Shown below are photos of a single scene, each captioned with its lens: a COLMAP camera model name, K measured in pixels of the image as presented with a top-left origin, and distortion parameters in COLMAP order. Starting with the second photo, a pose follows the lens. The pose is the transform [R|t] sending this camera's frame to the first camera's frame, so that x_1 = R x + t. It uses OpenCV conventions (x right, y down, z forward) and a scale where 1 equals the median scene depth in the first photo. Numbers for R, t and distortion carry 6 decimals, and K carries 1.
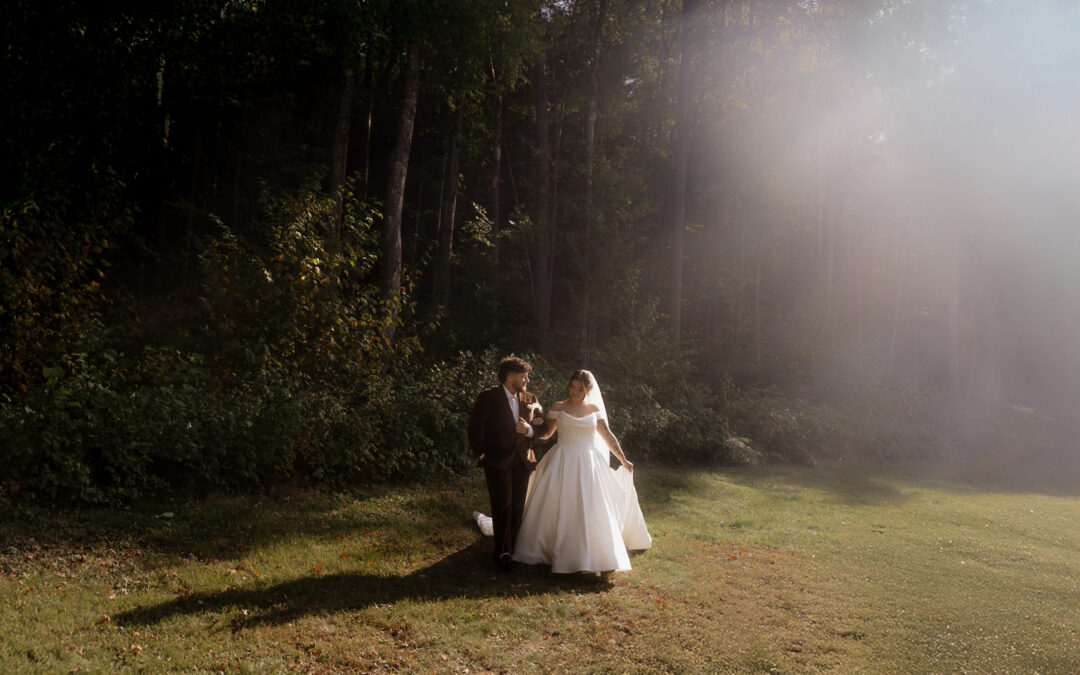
lens RADIAL K [[2219.5, 0, 540.0], [0, 2219.5, 337.5], [0, 0, 1]] dist [-0.009968, 0.009804]
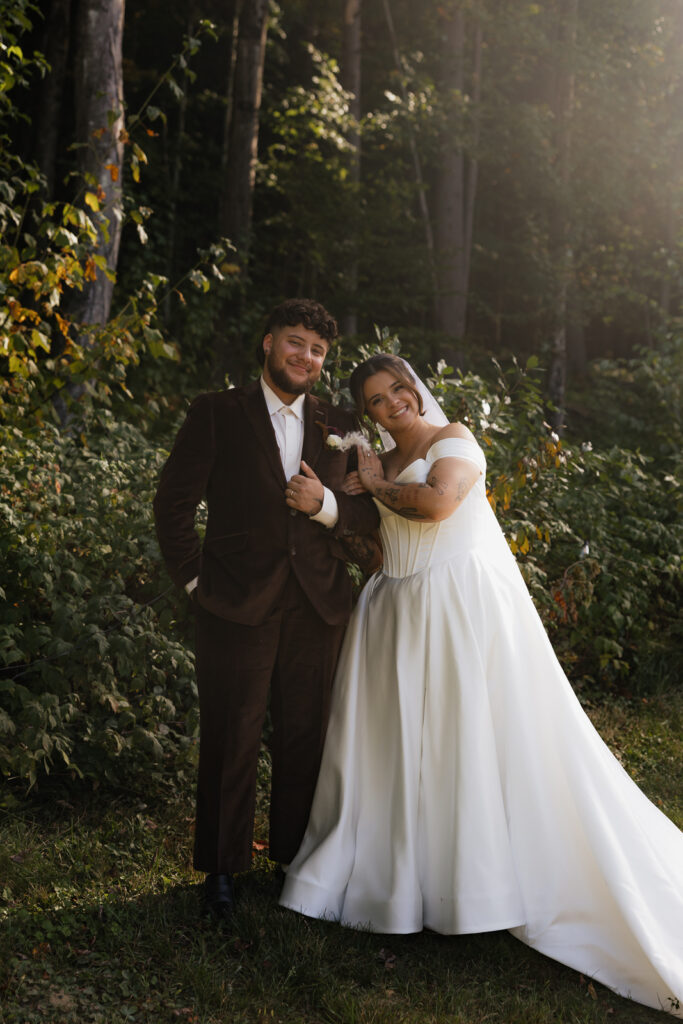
lens RADIAL K [[1954.7, 0, 341.5], [0, 1954.7, 512.0], [0, 0, 1]] dist [0.004263, 0.136805]
pose [[0.999981, -0.006134, 0.000172, -0.025815], [0.006120, 0.998908, 0.046320, 0.015183], [-0.000456, -0.046318, 0.998927, 0.661812]]
